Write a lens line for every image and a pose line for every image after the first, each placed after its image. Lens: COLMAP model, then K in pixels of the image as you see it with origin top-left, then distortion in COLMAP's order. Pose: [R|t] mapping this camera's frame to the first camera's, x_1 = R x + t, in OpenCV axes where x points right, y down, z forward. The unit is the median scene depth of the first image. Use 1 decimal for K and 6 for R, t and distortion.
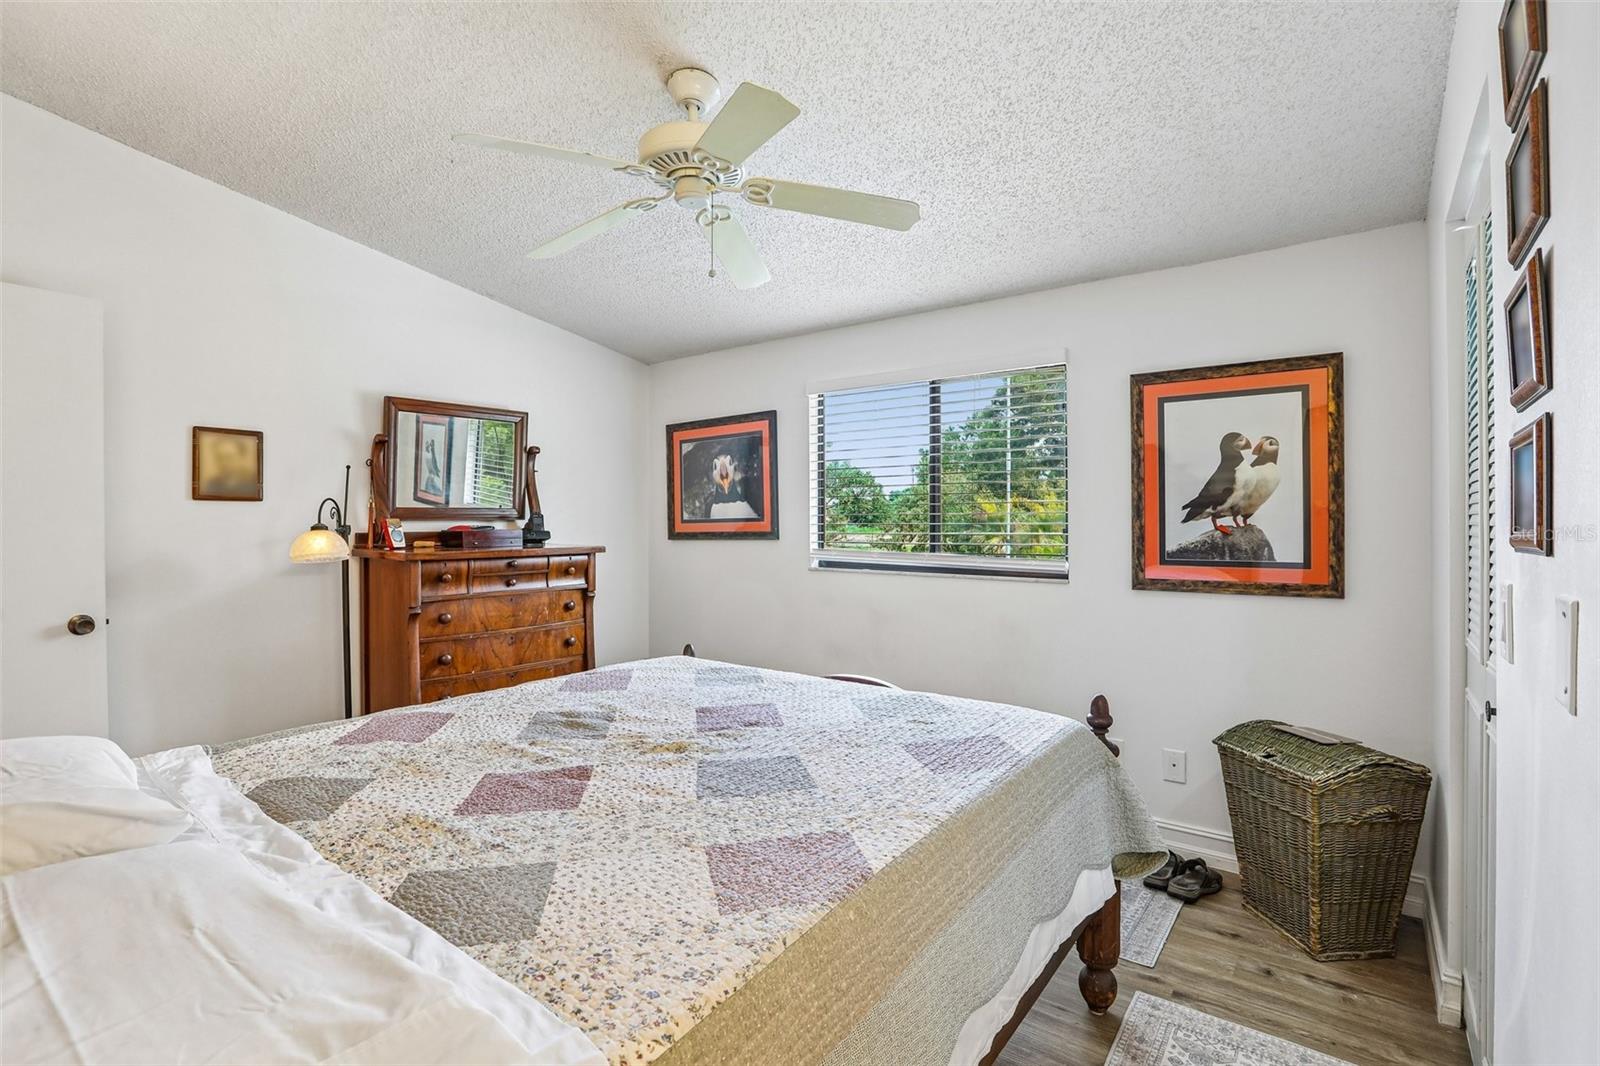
lens RADIAL K [[744.1, 0, 830.6], [0, 744.1, 524.3], [0, 0, 1]] dist [-0.050780, 0.014575]
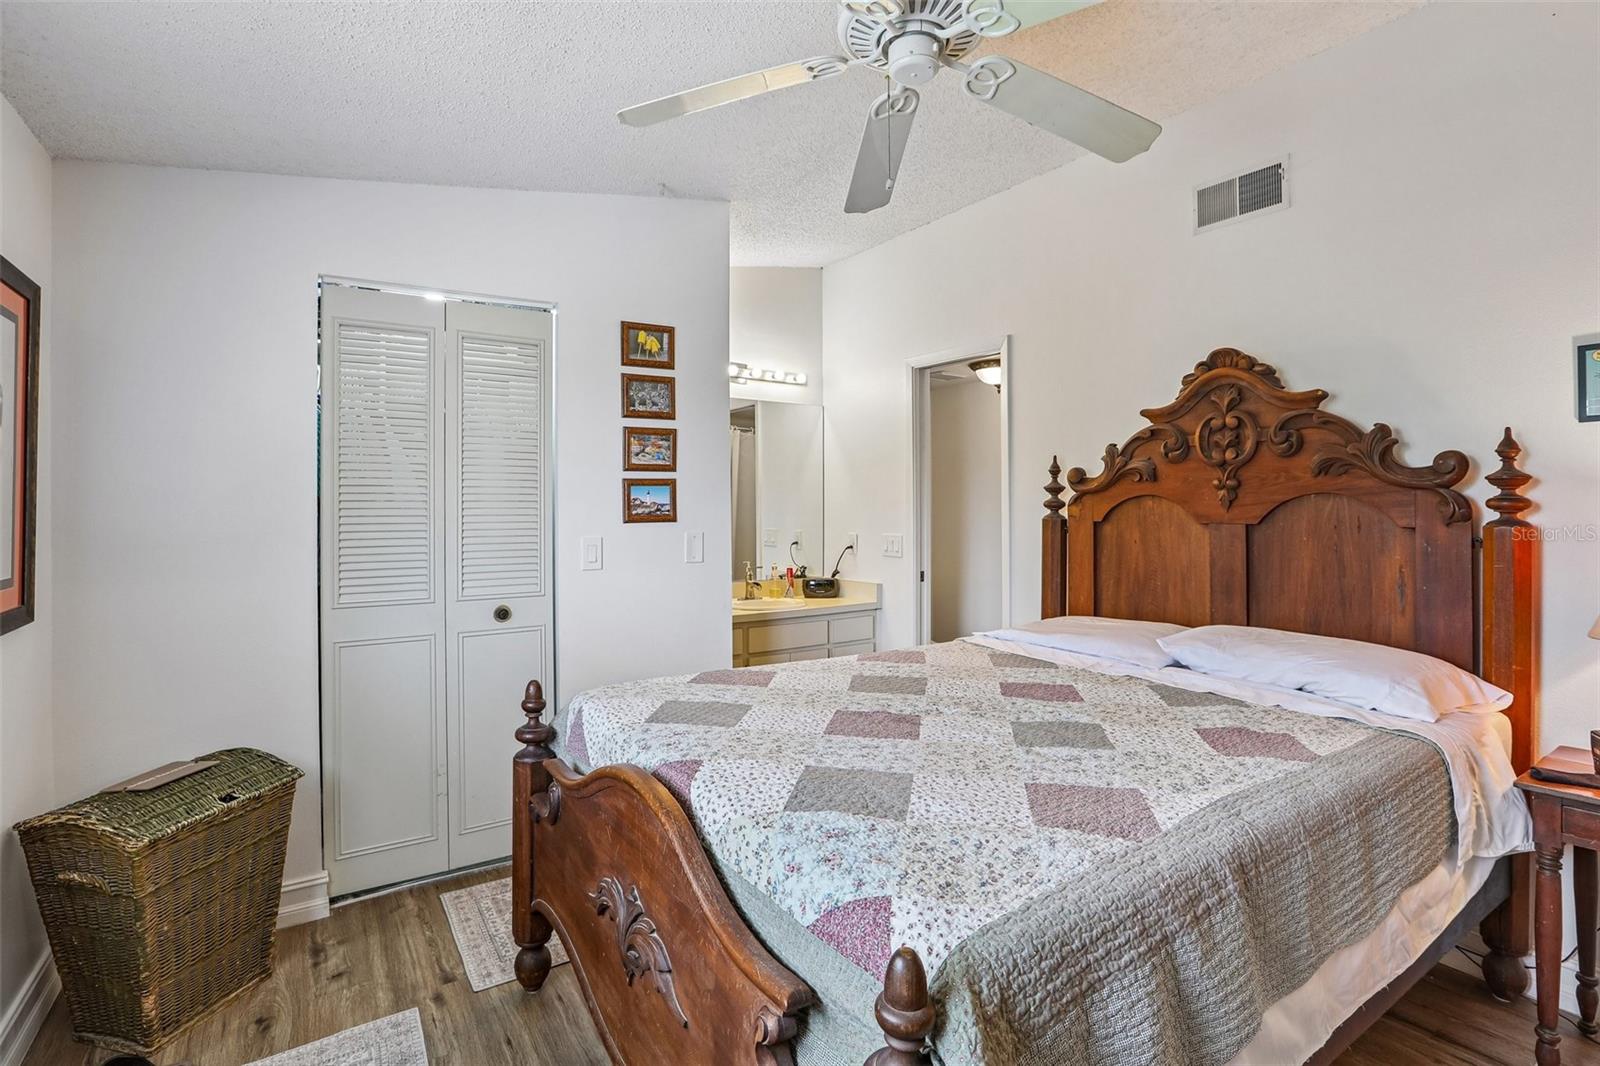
lens RADIAL K [[744.1, 0, 803.2], [0, 744.1, 517.2], [0, 0, 1]] dist [-0.050780, 0.014575]
pose [[-0.935506, -0.000990, 0.353309, -0.244237], [0.001993, 0.999965, 0.008078, -0.003457], [-0.353304, 0.008261, -0.935472, 1.265410]]
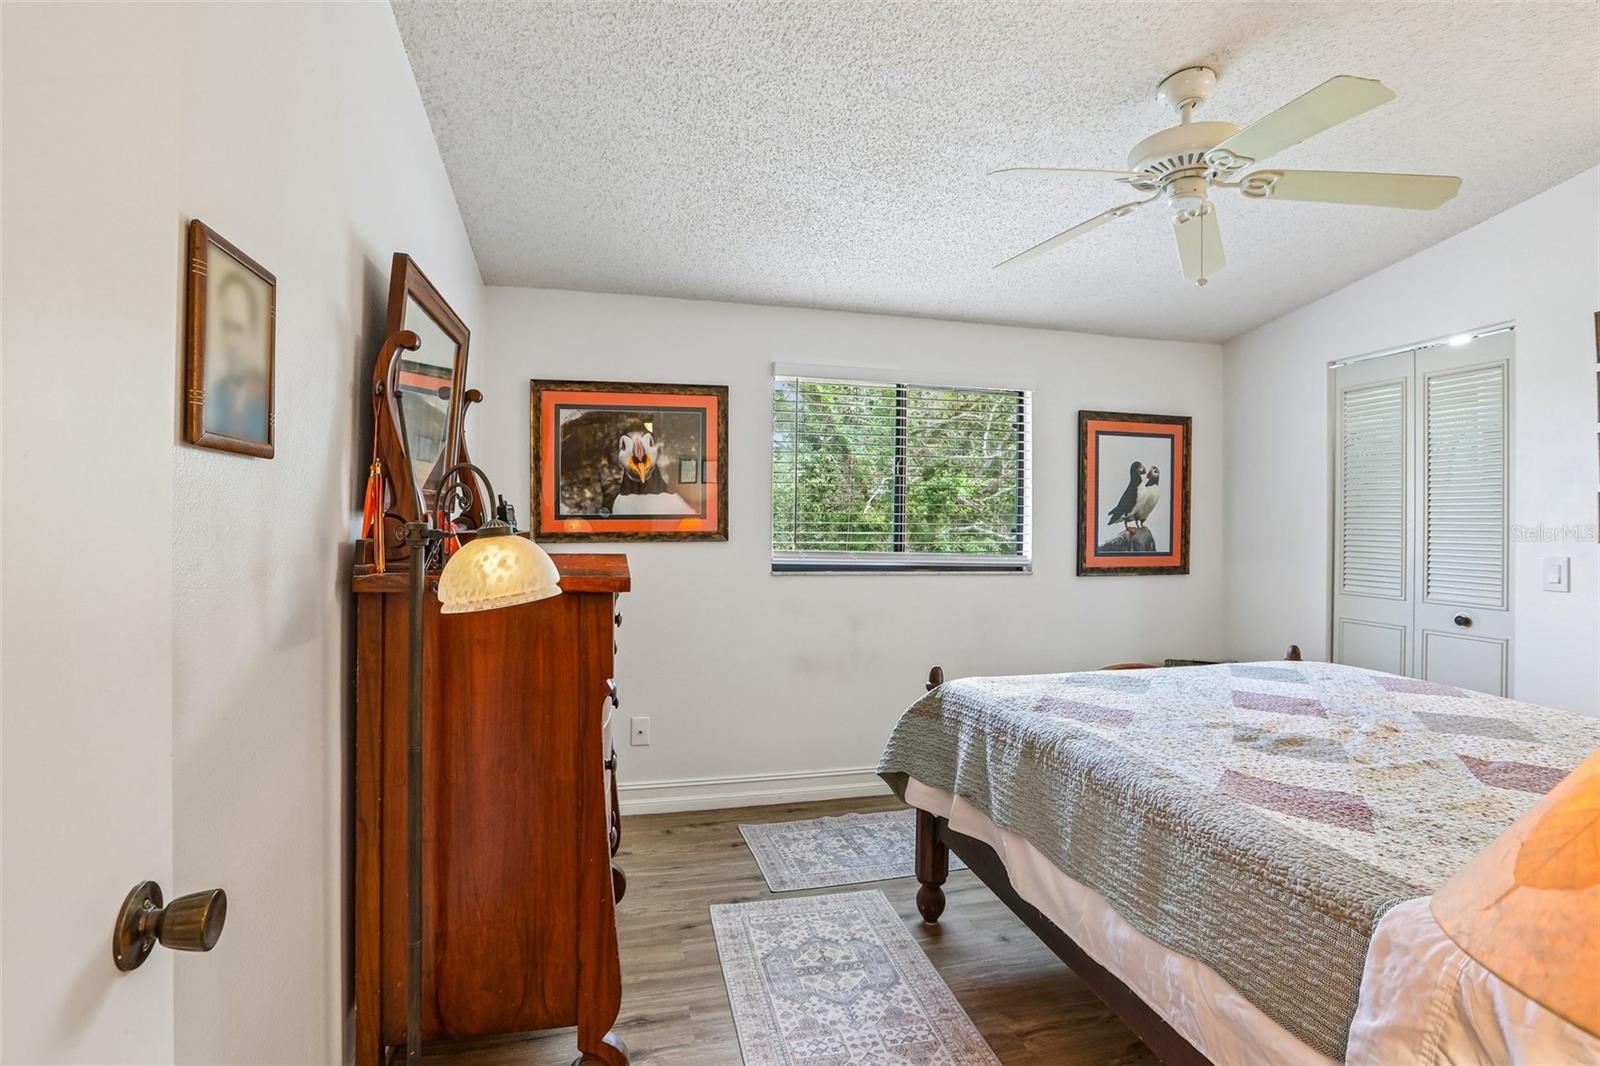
lens RADIAL K [[744.1, 0, 800.5], [0, 744.1, 524.3], [0, 0, 1]] dist [-0.050780, 0.014575]
pose [[0.640104, 0.003972, 0.768278, -0.934364], [-0.009056, 0.999956, 0.002376, -0.001191], [-0.768235, -0.008479, 0.640112, 0.565663]]
